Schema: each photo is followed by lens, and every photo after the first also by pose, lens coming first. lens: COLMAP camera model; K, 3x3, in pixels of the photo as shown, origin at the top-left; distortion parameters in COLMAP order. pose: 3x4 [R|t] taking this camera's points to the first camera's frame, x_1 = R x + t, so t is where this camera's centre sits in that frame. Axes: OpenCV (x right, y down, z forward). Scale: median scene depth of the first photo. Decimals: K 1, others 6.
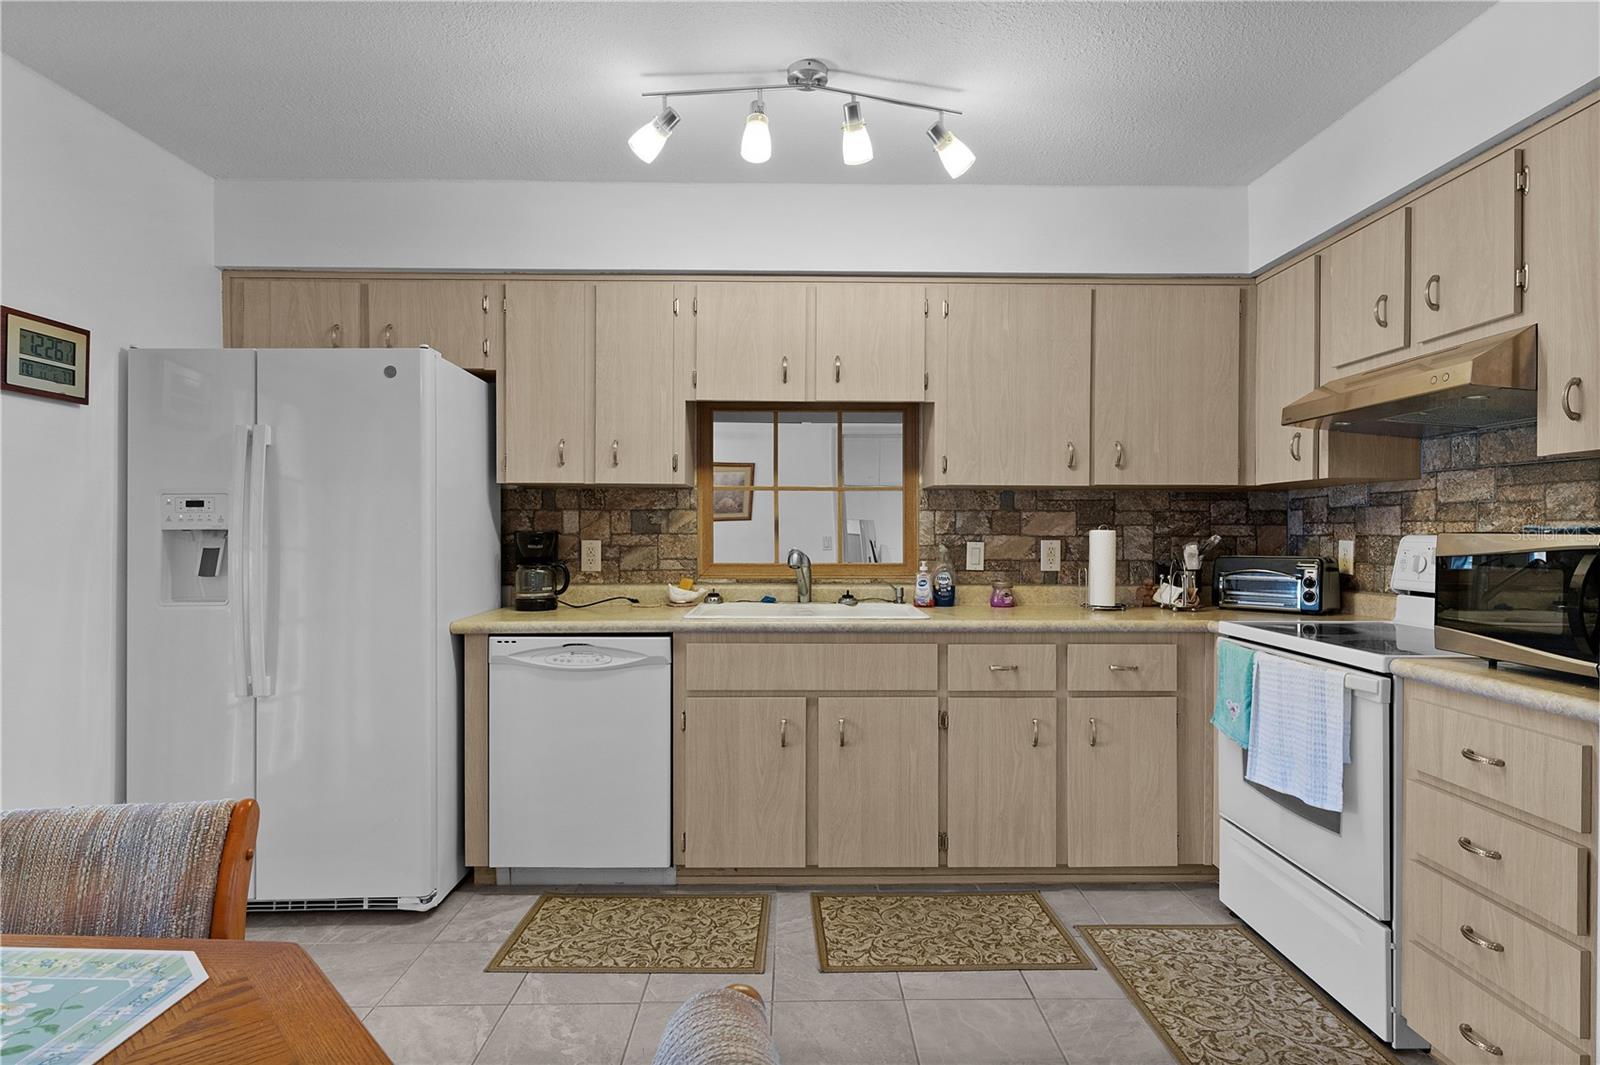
lens RADIAL K [[850.8, 0, 794.4], [0, 850.8, 537.7], [0, 0, 1]] dist [0.005117, 0.000338]
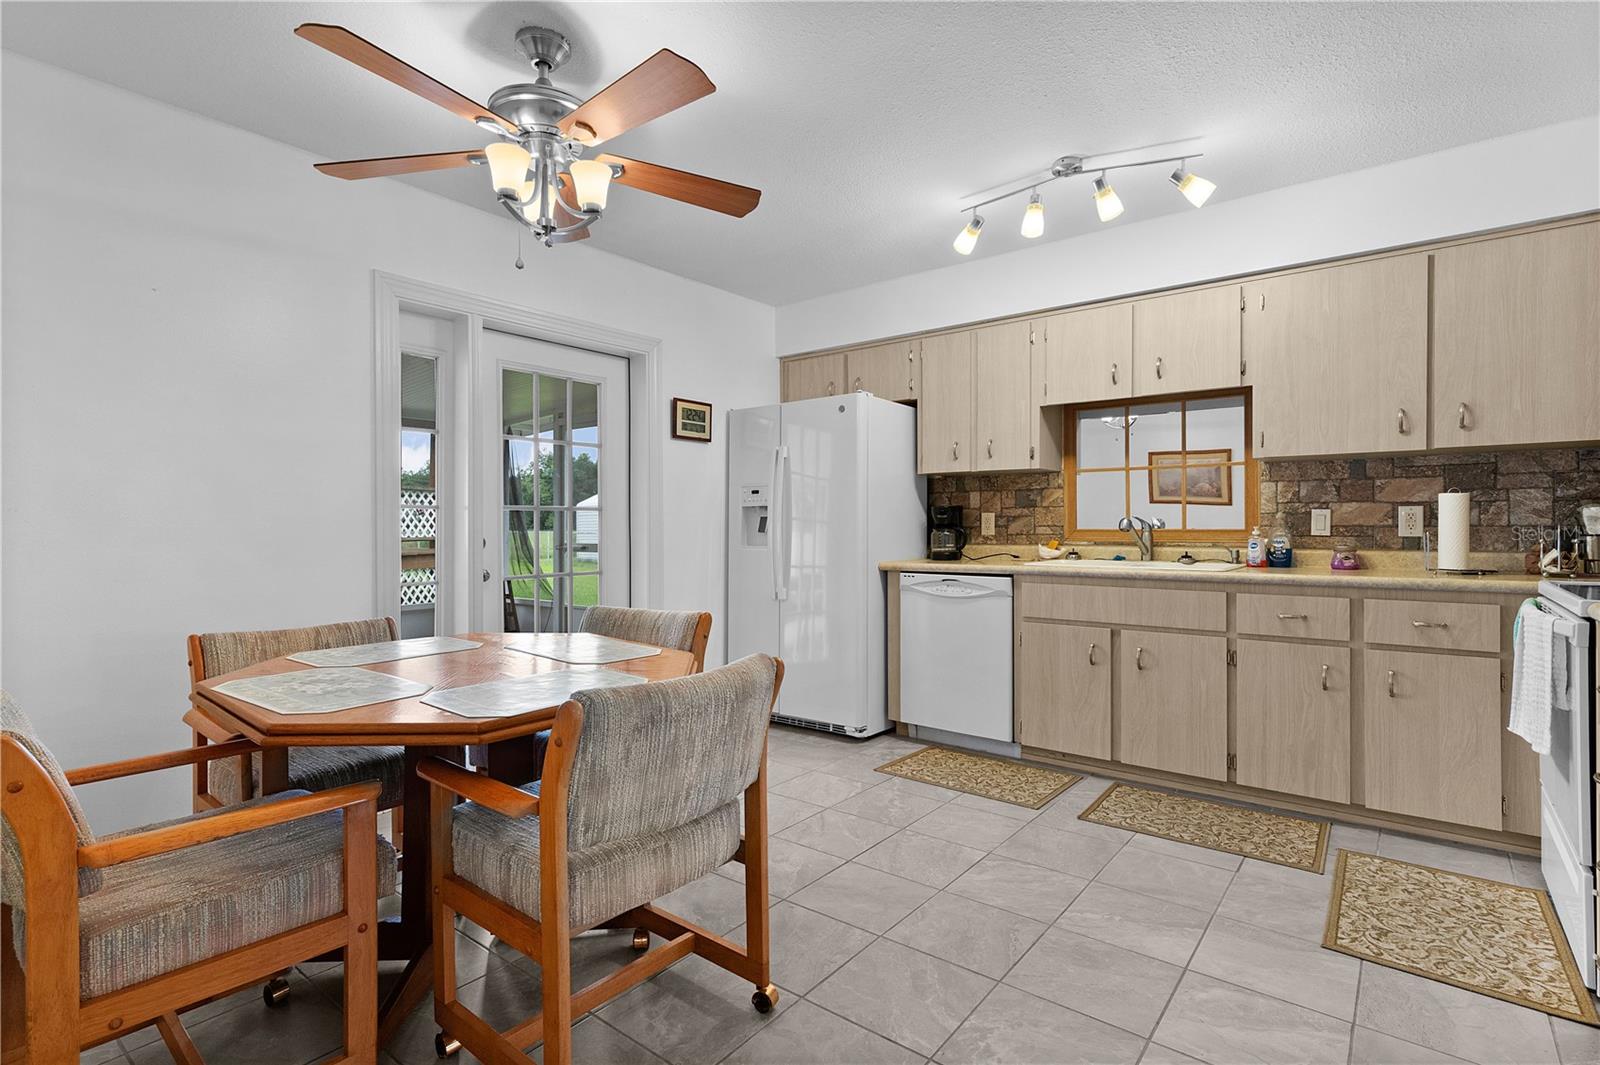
lens RADIAL K [[774.4, 0, 810.4], [0, 774.4, 528.1], [0, 0, 1]] dist [0.000002, -0.000530]
pose [[0.777625, -0.002685, -0.628722, 0.394089], [-0.001223, 0.999983, -0.005784, 0.042842], [0.628727, 0.005267, 0.777608, -0.195013]]
